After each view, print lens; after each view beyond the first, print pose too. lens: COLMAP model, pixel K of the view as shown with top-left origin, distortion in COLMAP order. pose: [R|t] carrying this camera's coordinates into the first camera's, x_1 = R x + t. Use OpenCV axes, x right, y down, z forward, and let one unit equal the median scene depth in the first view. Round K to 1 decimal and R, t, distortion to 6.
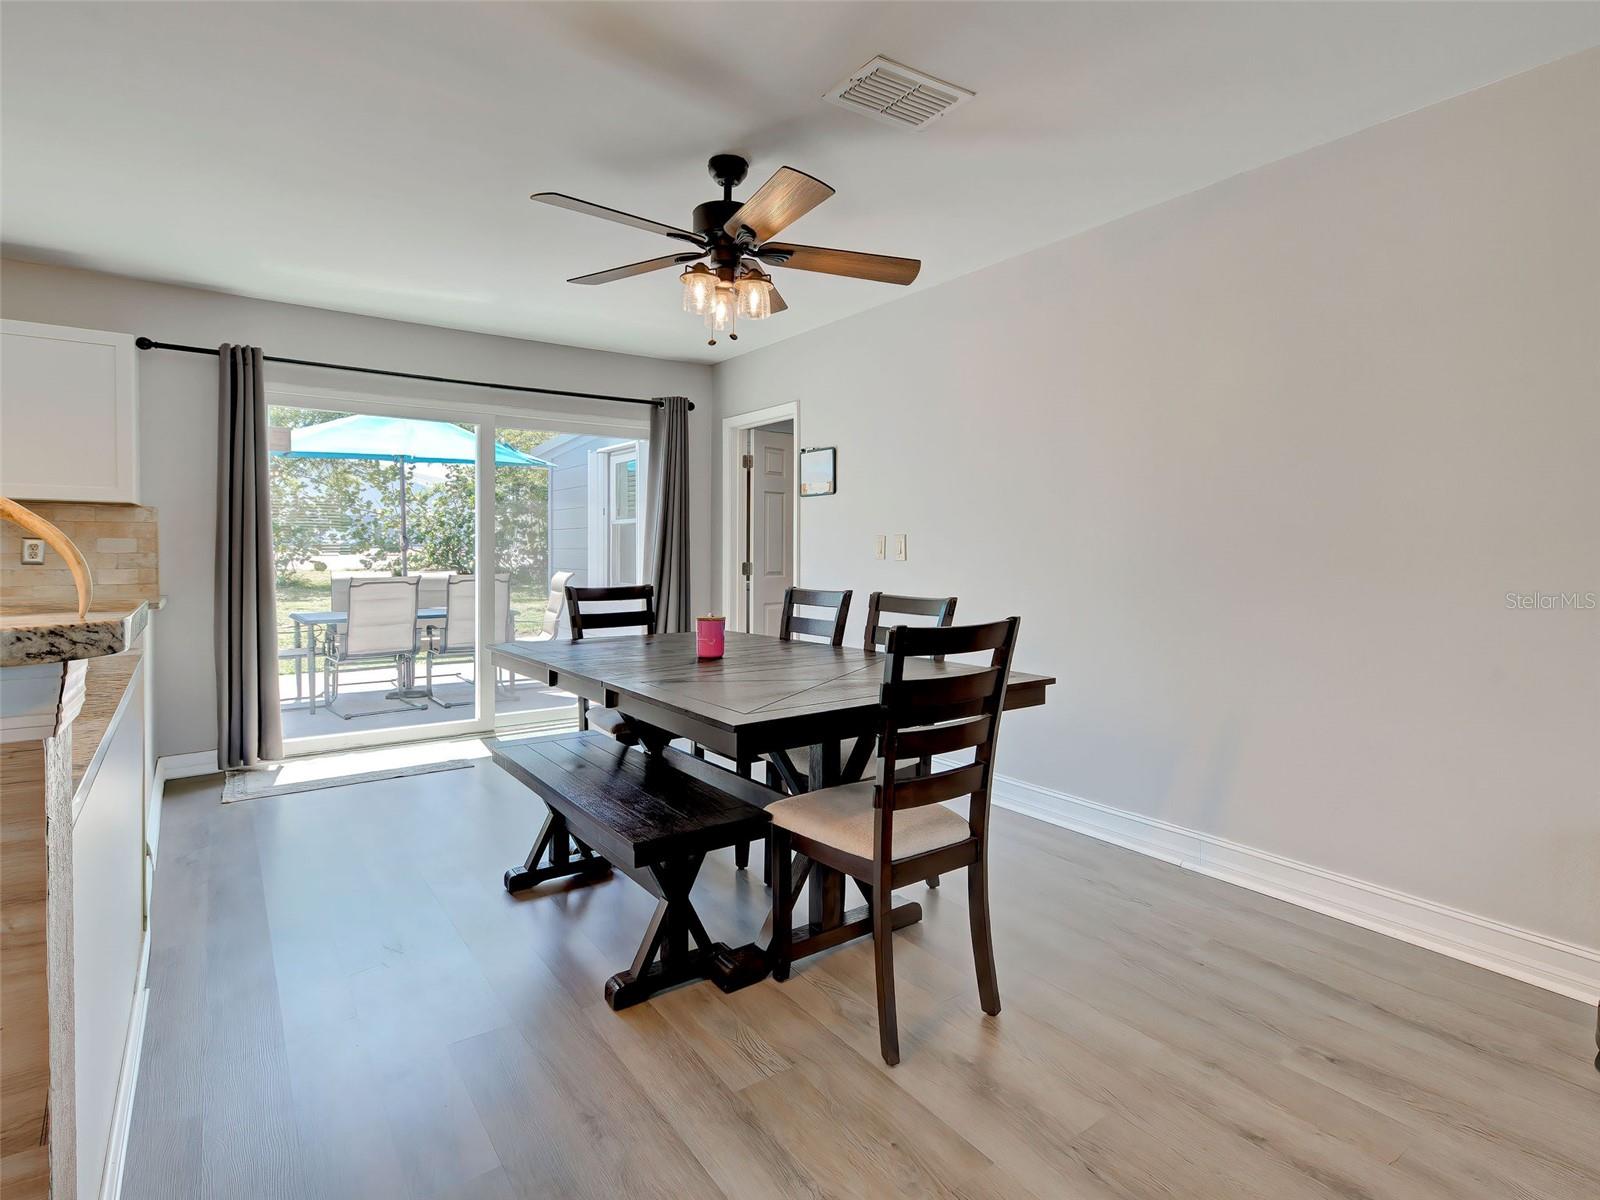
lens RADIAL K [[817.0, 0, 806.2], [0, 817.0, 570.0], [0, 0, 1]] dist [0.001400, 0.000292]
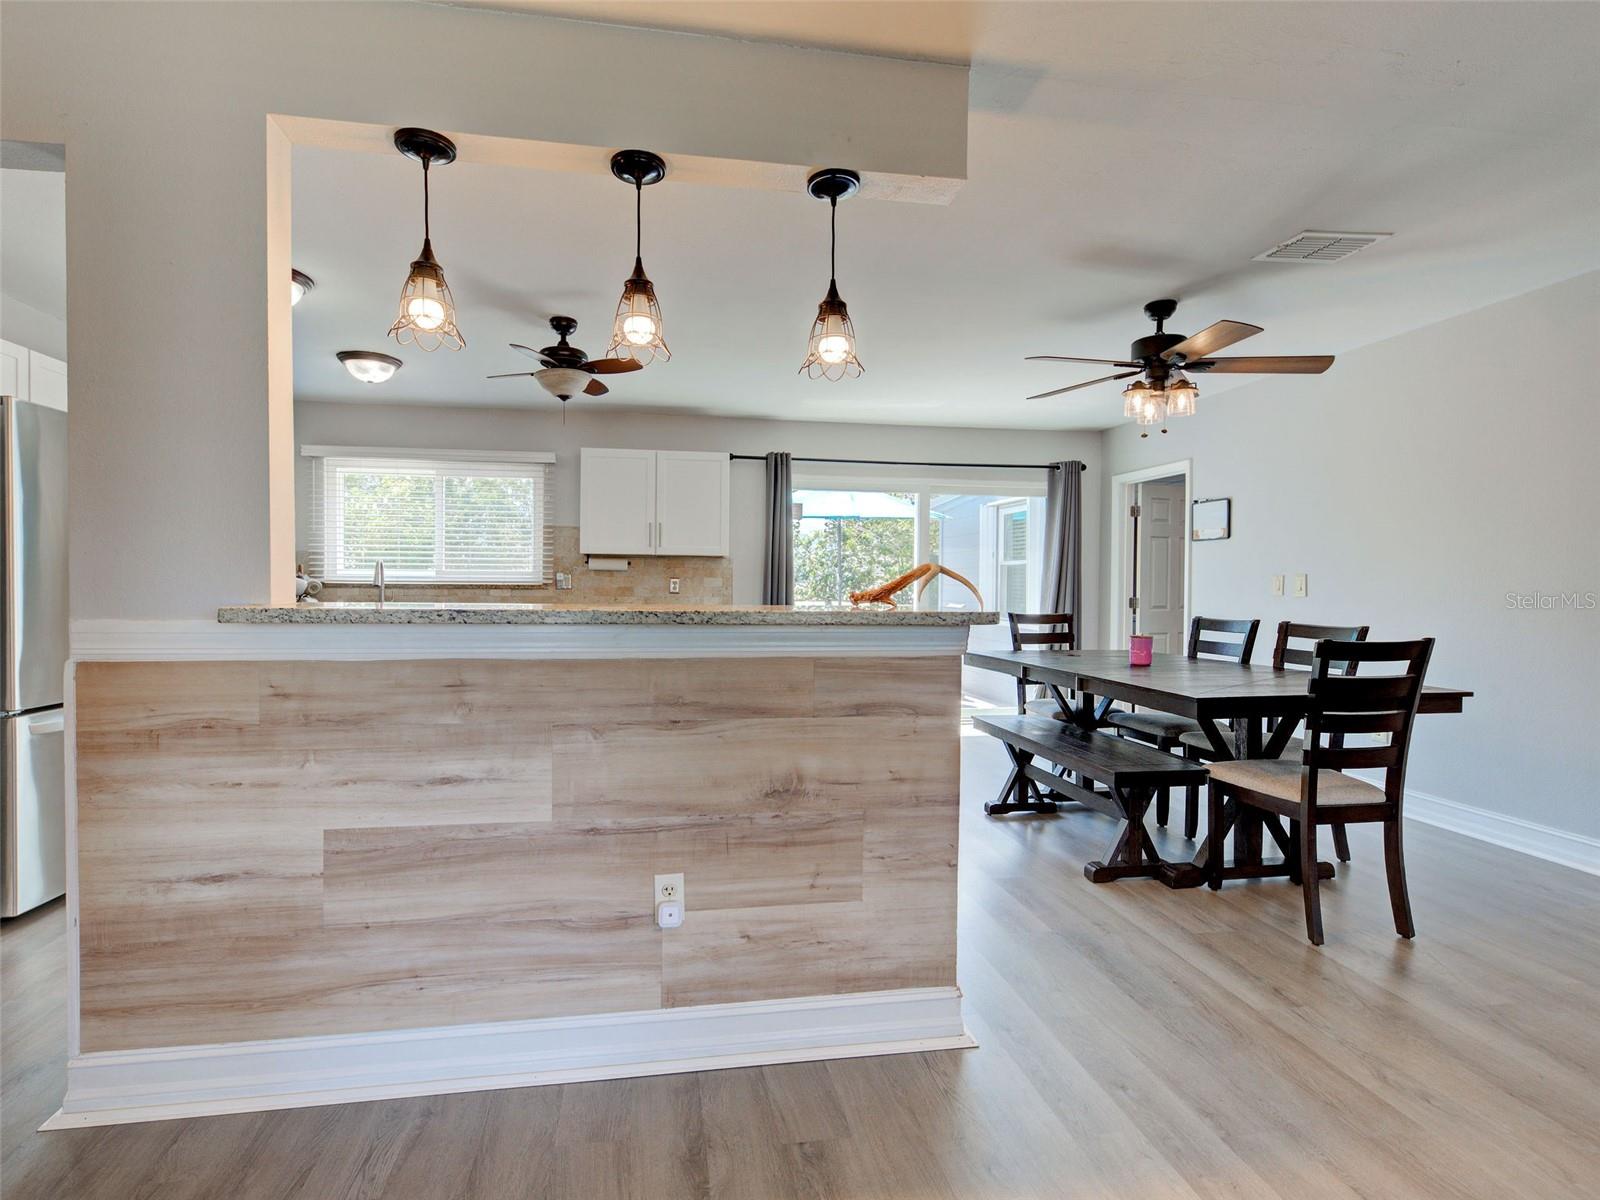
lens RADIAL K [[758.6, 0, 759.4], [0, 758.6, 592.4], [0, 0, 1]] dist [0.005905, 0.000348]
pose [[0.889070, 0.008533, -0.457692, -0.068584], [-0.015795, 0.999803, -0.012042, 0.006854], [0.457499, 0.017935, 0.889029, -0.280816]]
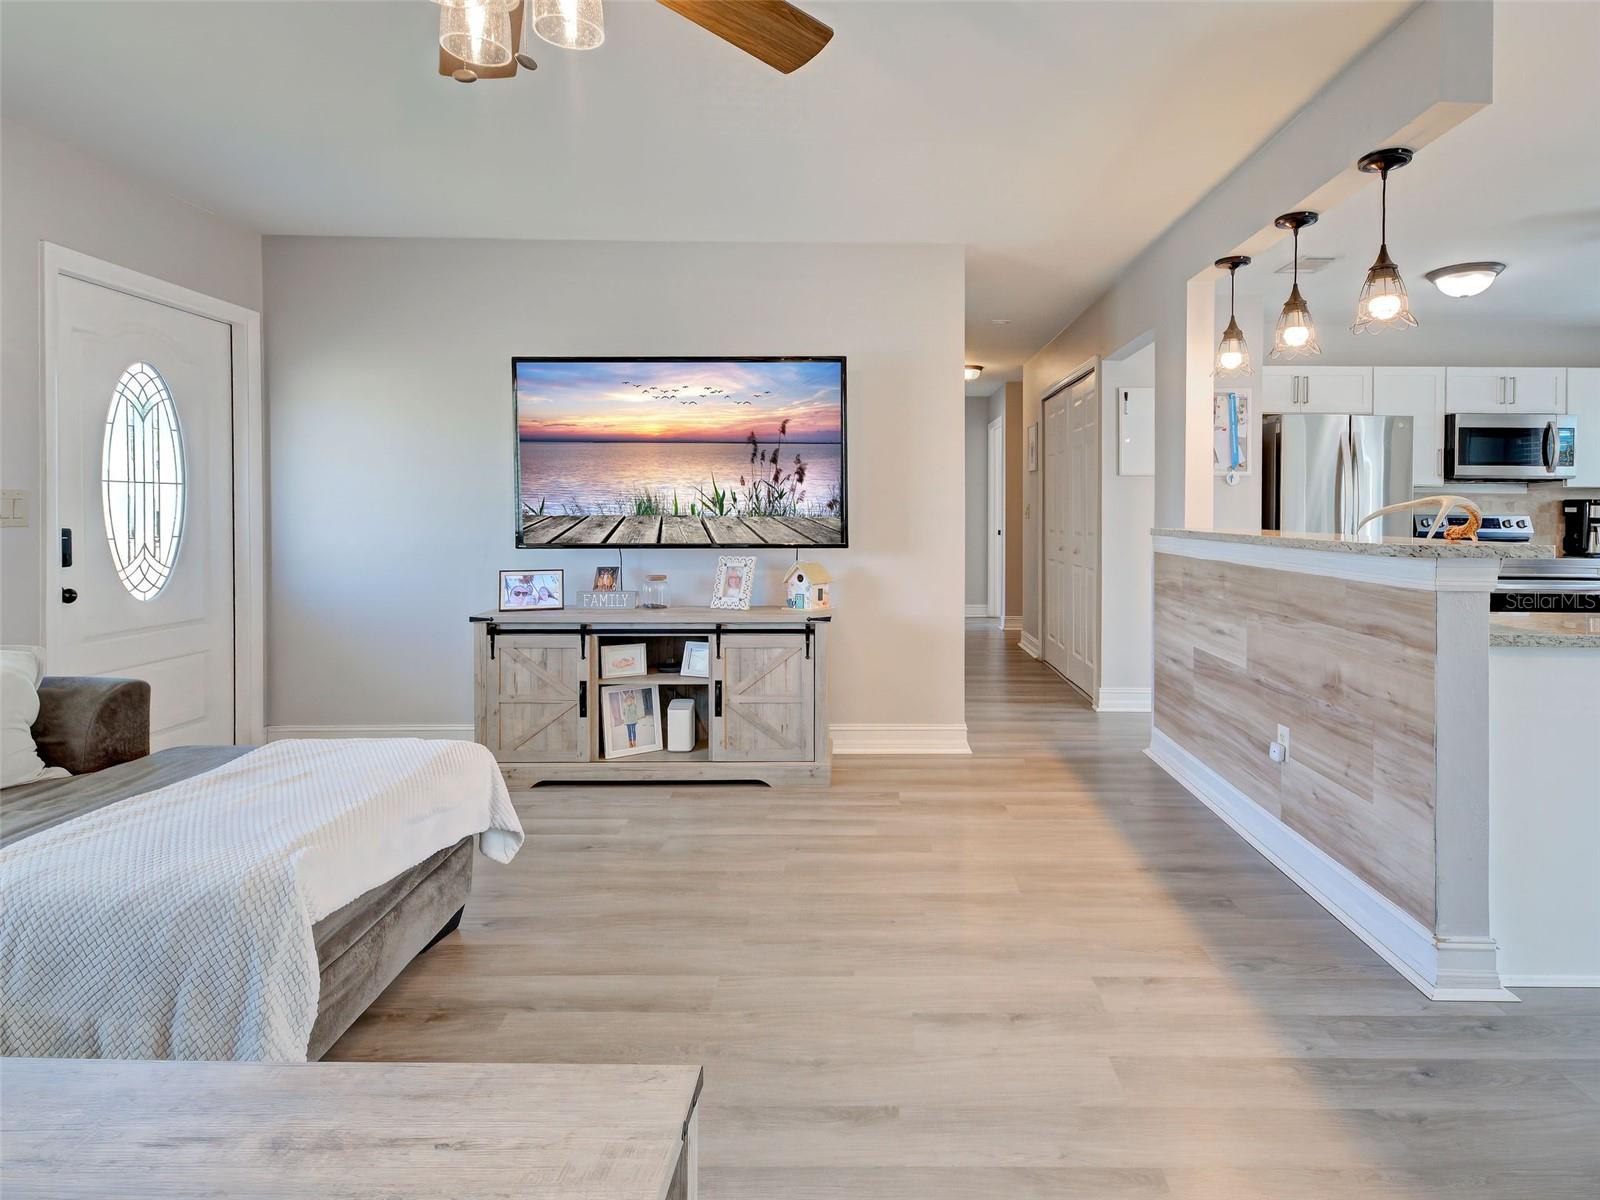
lens RADIAL K [[825.2, 0, 871.1], [0, 825.2, 523.1], [0, 0, 1]] dist [0.011410, -0.000847]
pose [[-0.579695, 0.001833, -0.814832, 0.416683], [-0.031643, 0.999193, 0.024759, -0.003657], [0.814219, 0.040137, -0.579168, 0.193789]]
